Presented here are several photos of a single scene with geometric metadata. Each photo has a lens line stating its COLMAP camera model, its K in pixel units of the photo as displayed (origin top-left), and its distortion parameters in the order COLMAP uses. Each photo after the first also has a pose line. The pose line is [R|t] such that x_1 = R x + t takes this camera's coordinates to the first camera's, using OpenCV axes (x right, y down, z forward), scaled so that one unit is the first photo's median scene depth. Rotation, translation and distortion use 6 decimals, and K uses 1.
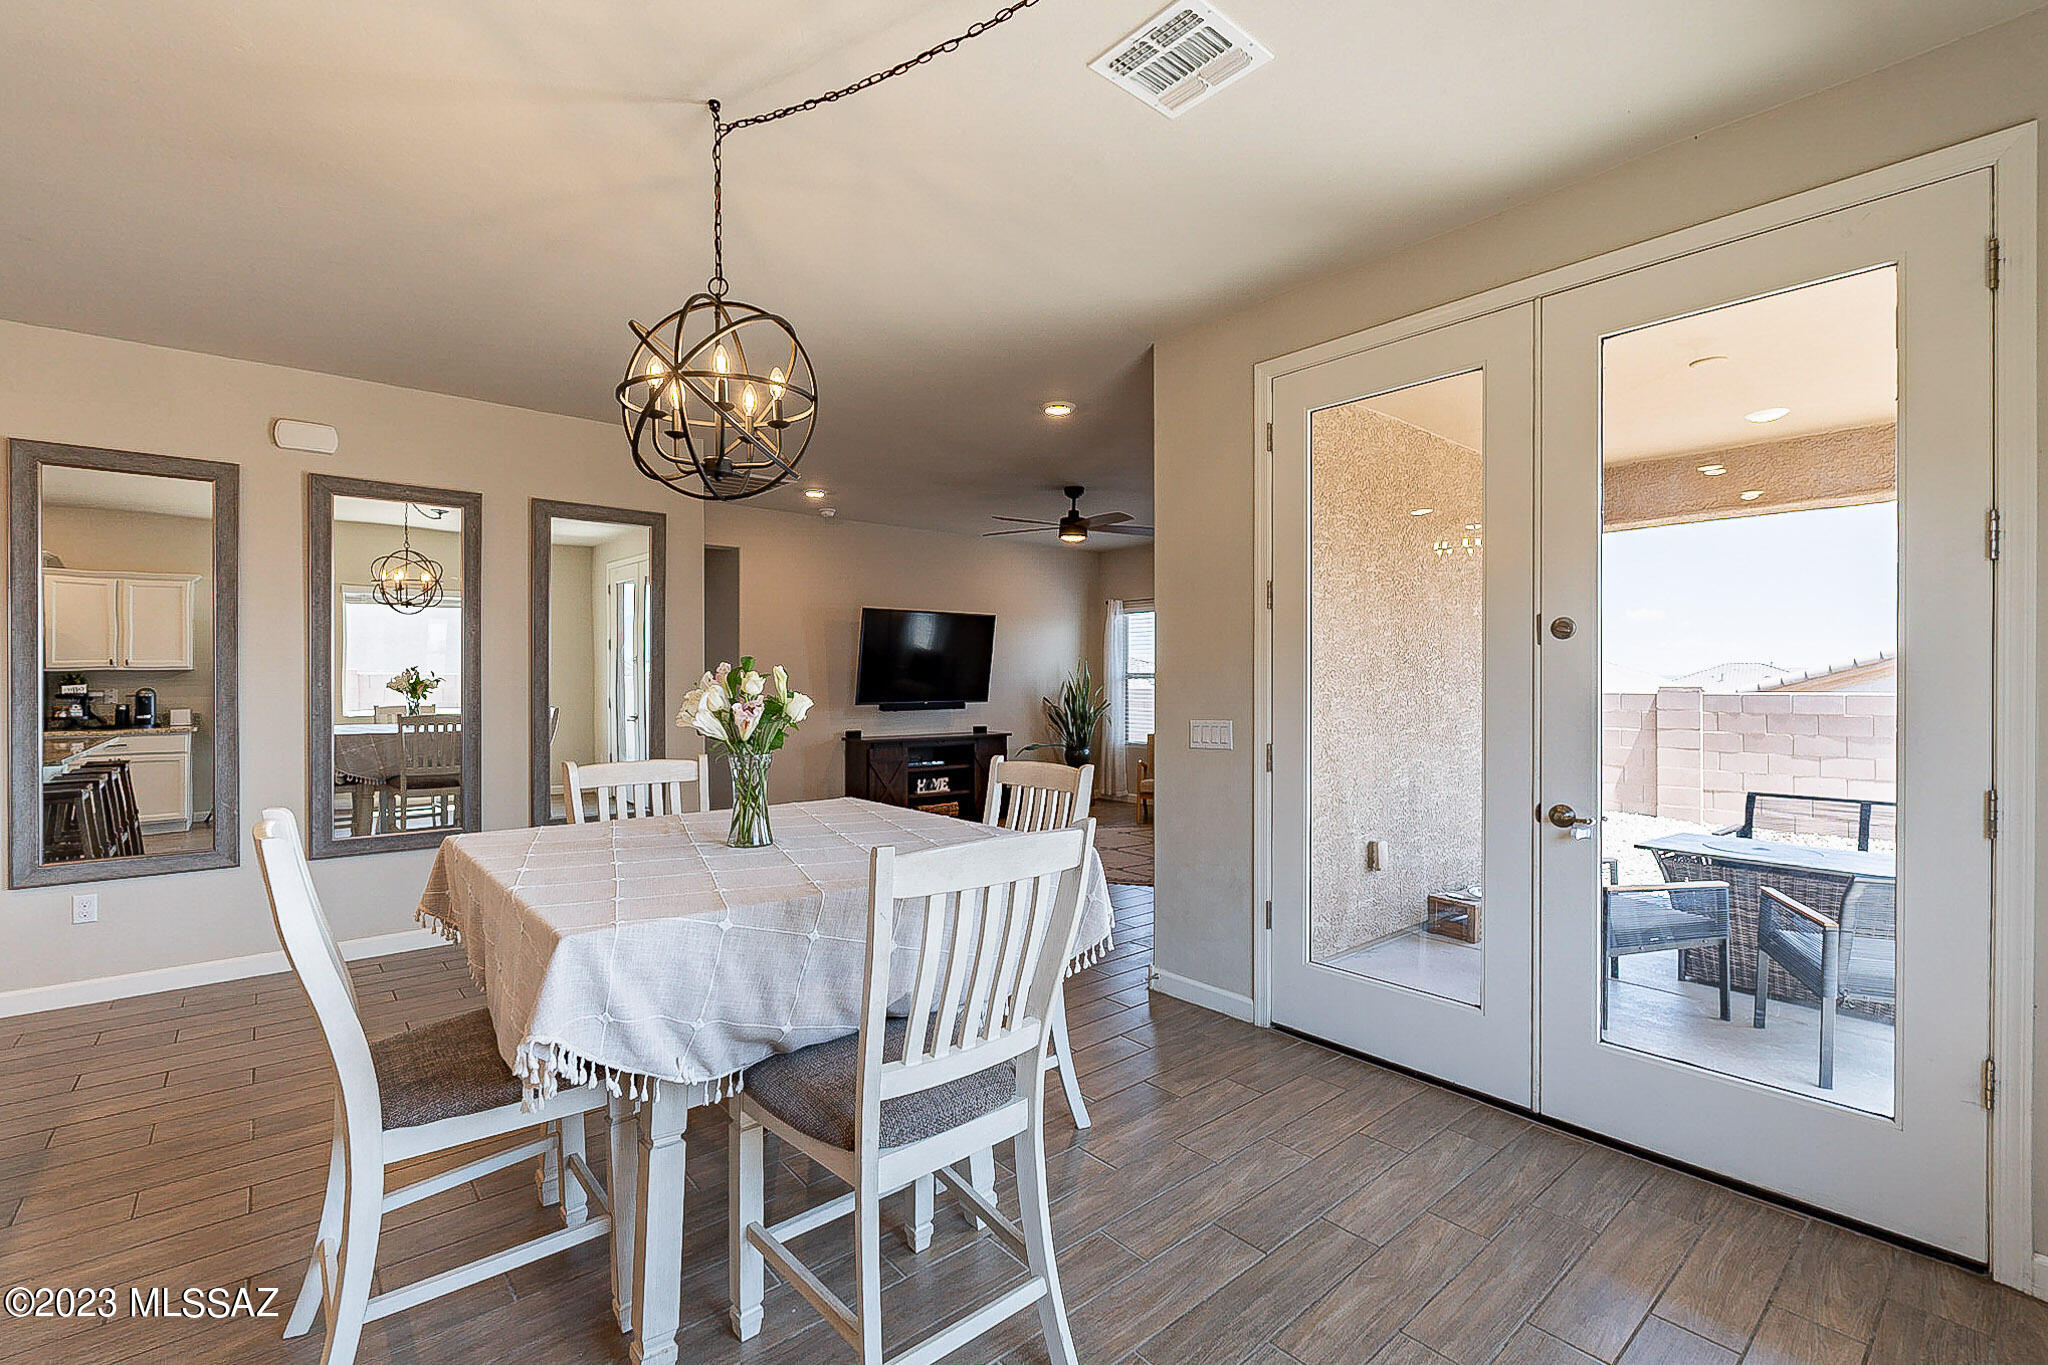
lens RADIAL K [[913.4, 0, 1038.2], [0, 913.4, 681.1], [0, 0, 1]] dist [-0.004925, -0.000434]
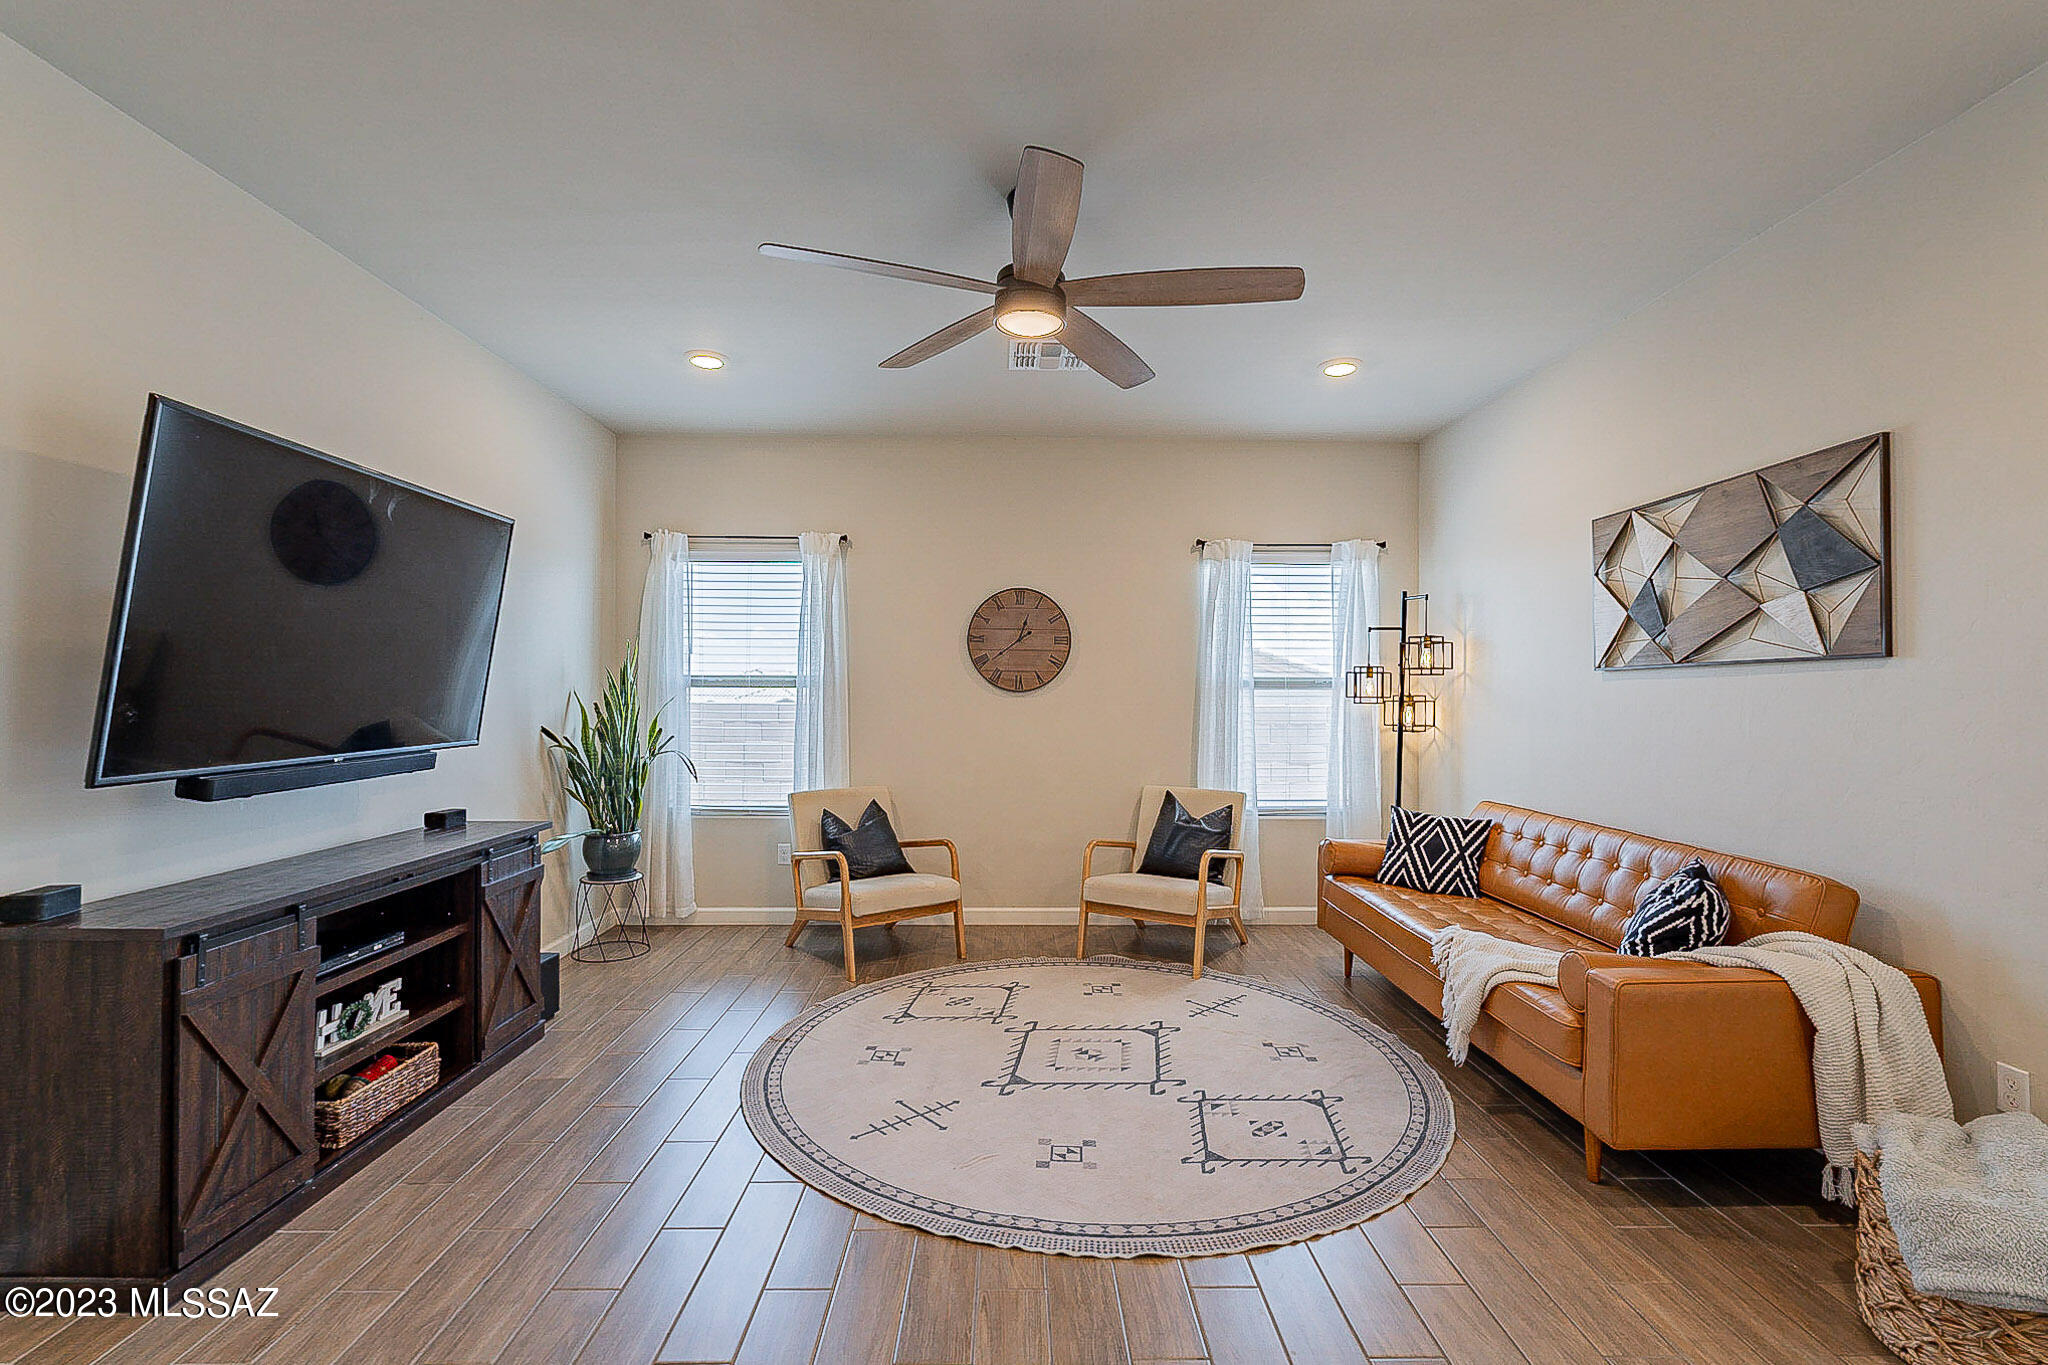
lens RADIAL K [[913.4, 0, 1023.7], [0, 913.4, 687.6], [0, 0, 1]] dist [-0.004925, -0.000434]
pose [[0.636364, 0.001017, 0.771389, -0.217203], [0.004649, 0.999976, -0.005154, 0.001636], [-0.771375, 0.006866, 0.636343, 0.622626]]
